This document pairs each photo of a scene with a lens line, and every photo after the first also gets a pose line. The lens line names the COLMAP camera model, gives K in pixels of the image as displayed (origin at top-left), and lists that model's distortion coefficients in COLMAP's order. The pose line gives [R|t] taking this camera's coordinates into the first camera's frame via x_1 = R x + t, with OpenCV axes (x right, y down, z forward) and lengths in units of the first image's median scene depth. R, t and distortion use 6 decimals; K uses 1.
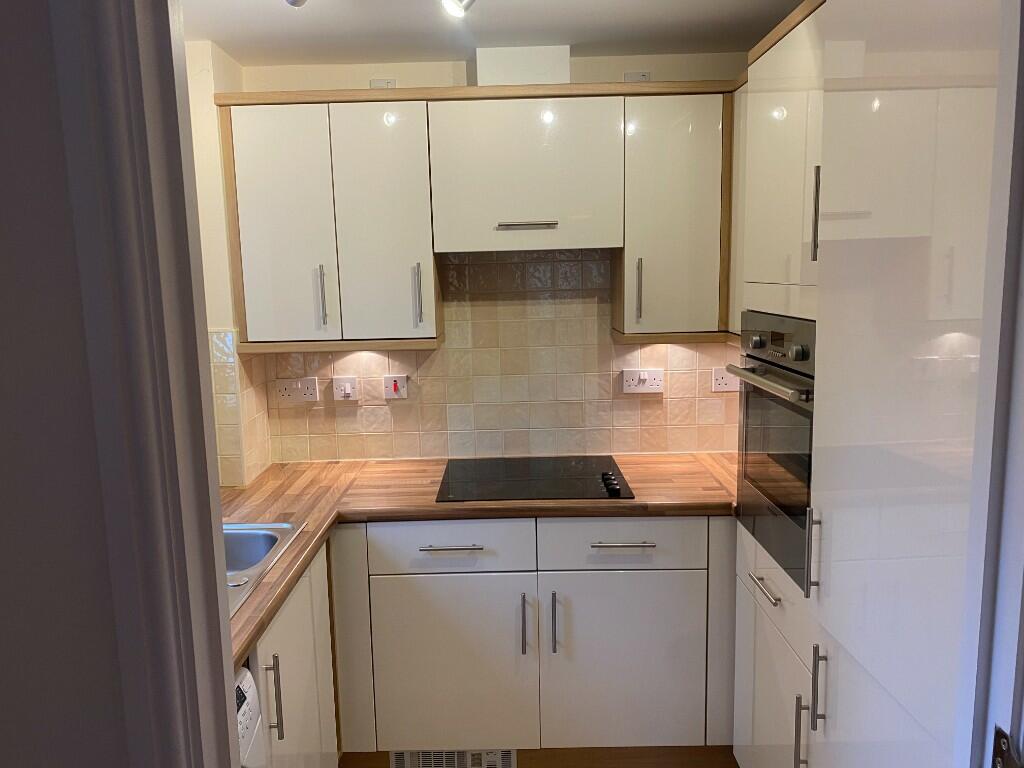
lens RADIAL K [[783.2, 0, 510.4], [0, 783.2, 380.8], [0, 0, 1]] dist [0.045253, -0.033689]
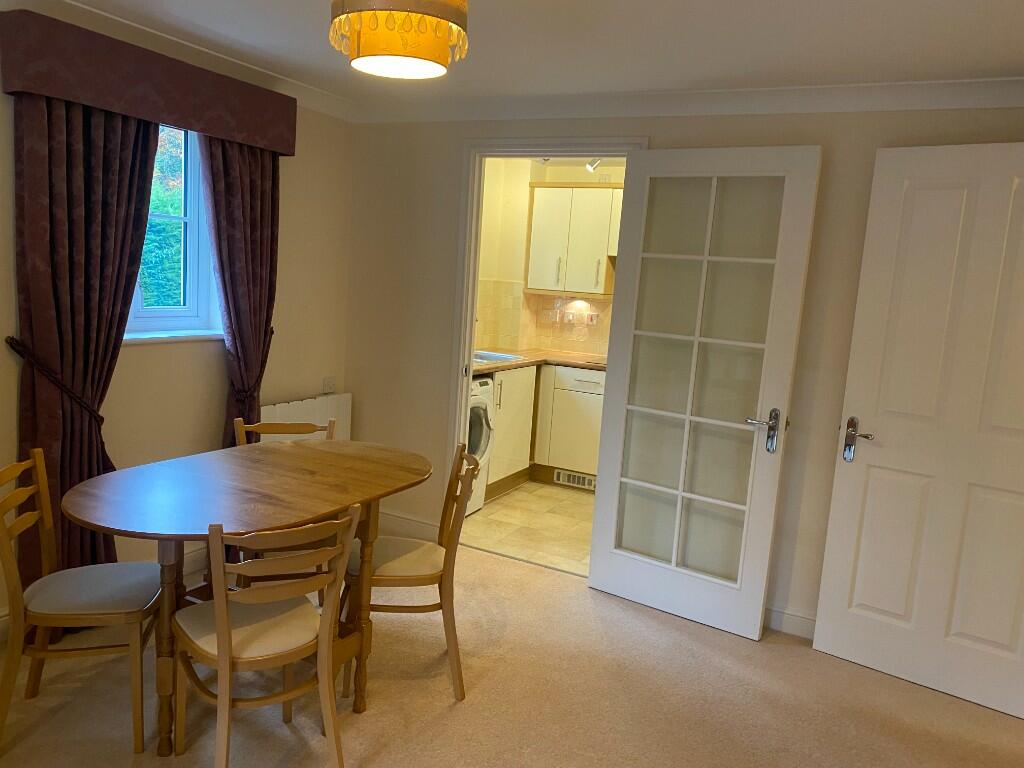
lens RADIAL K [[783.2, 0, 517.6], [0, 783.2, 387.6], [0, 0, 1]] dist [0.045253, -0.033689]
pose [[0.889934, 0.150786, -0.430443, 0.604745], [-0.155281, 0.987556, 0.024906, 0.167176], [0.428842, 0.044675, 0.902274, -0.960108]]
